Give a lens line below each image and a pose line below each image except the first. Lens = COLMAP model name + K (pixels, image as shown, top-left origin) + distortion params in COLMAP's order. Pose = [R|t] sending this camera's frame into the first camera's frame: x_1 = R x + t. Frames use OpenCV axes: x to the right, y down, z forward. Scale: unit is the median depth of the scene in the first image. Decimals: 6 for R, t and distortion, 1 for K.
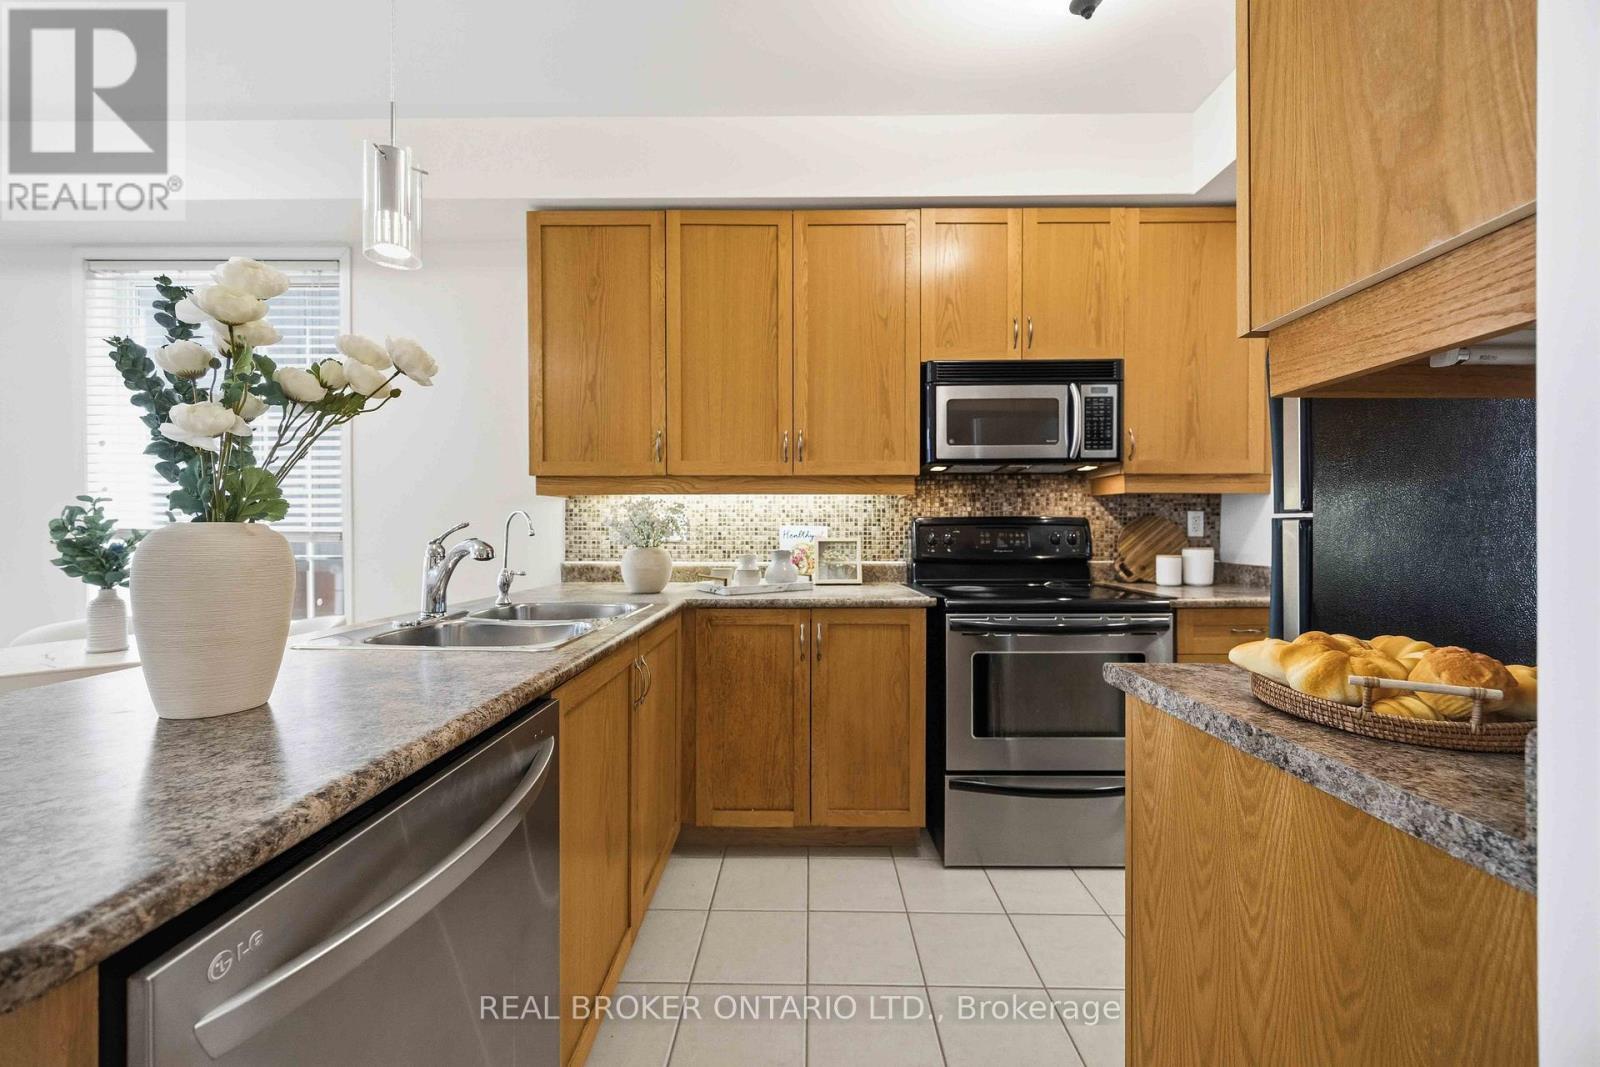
lens RADIAL K [[610.8, 0, 802.9], [0, 610.8, 534.9], [0, 0, 1]] dist [-0.001088, -0.001267]
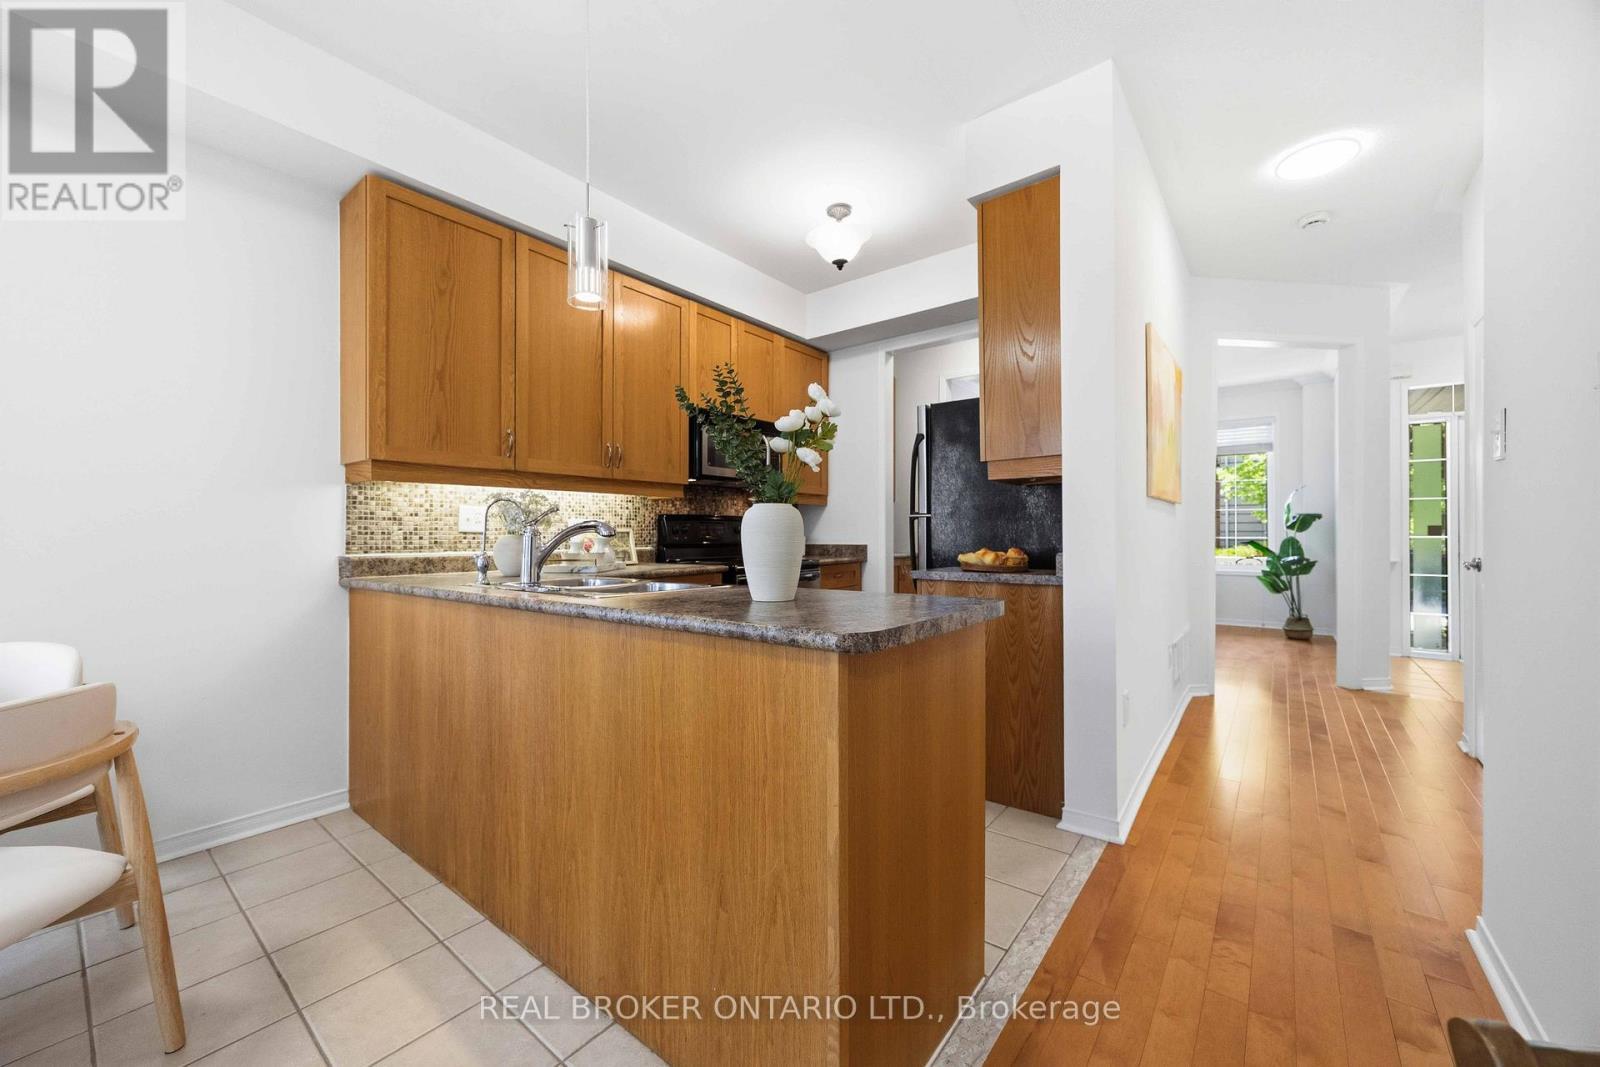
lens RADIAL K [[610.8, 0, 789.7], [0, 610.8, 531.5], [0, 0, 1]] dist [-0.001088, -0.001267]
pose [[0.617581, 0.001317, 0.786506, -0.789119], [0.007380, 0.999945, -0.007470, 0.024581], [-0.786472, 0.010417, 0.617538, -0.069221]]
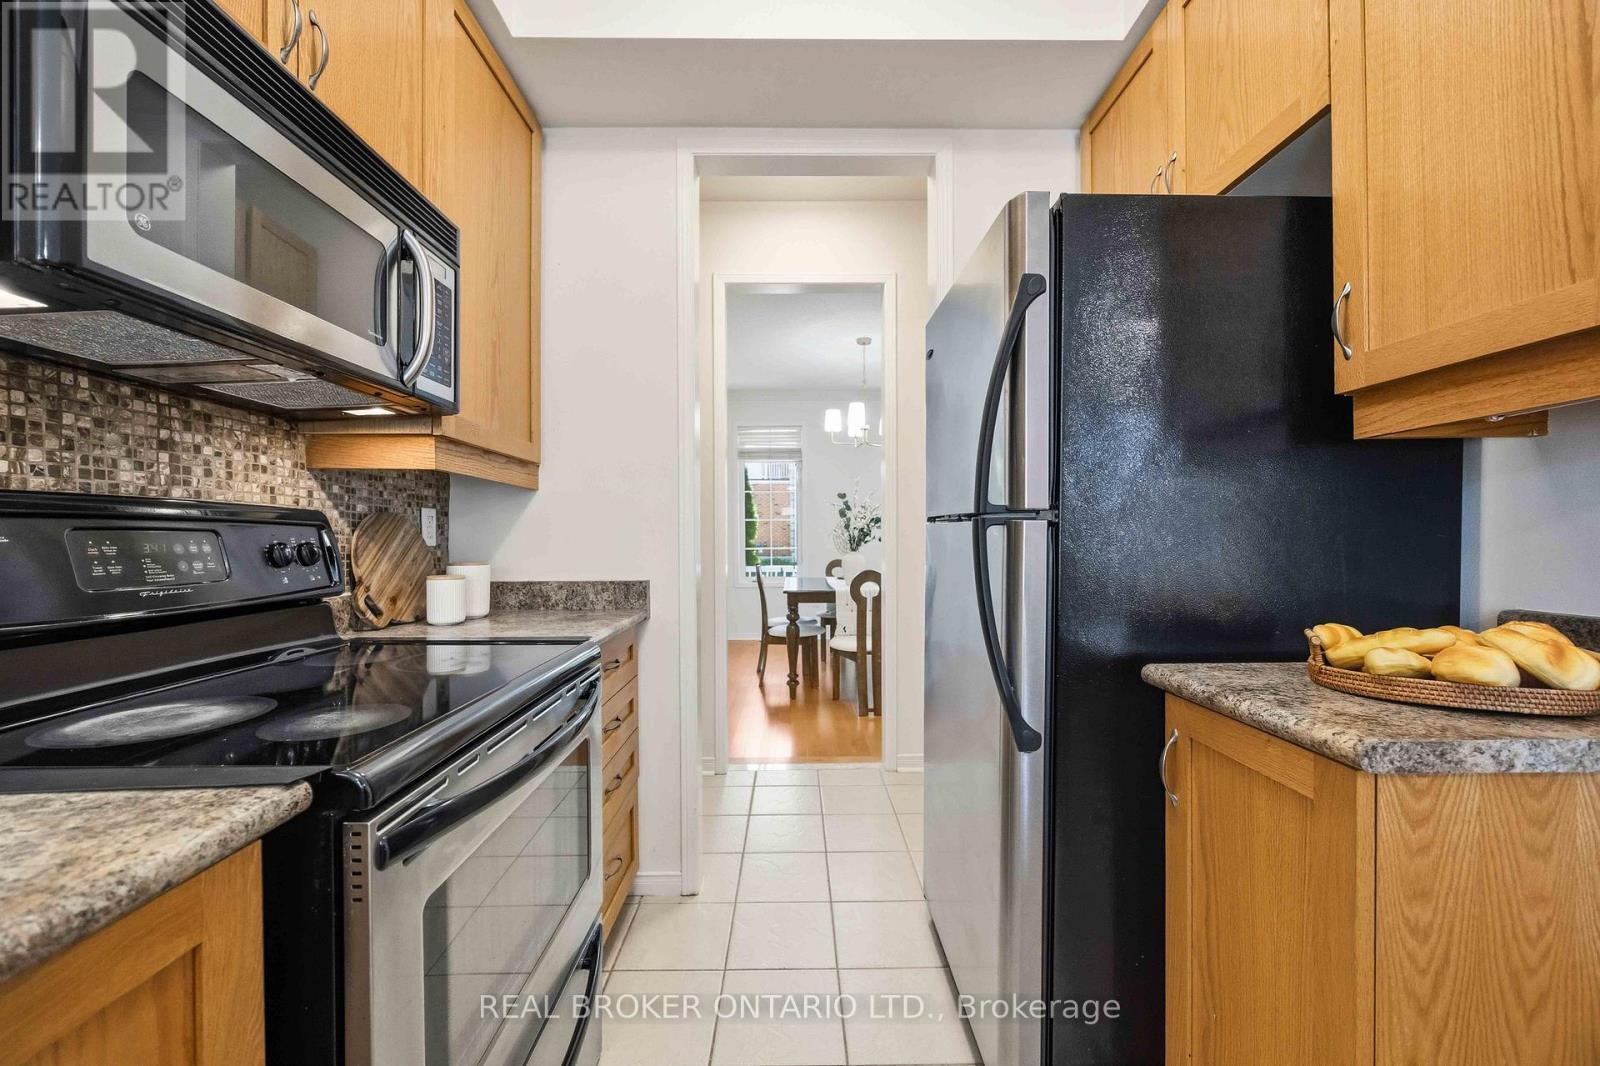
lens RADIAL K [[610.8, 0, 797.3], [0, 610.8, 539.3], [0, 0, 1]] dist [-0.001088, -0.001267]
pose [[-0.039701, -0.003191, 0.999207, -0.052296], [0.010755, 0.999936, 0.003621, -0.002946], [-0.999154, 0.010890, -0.039664, 0.695145]]
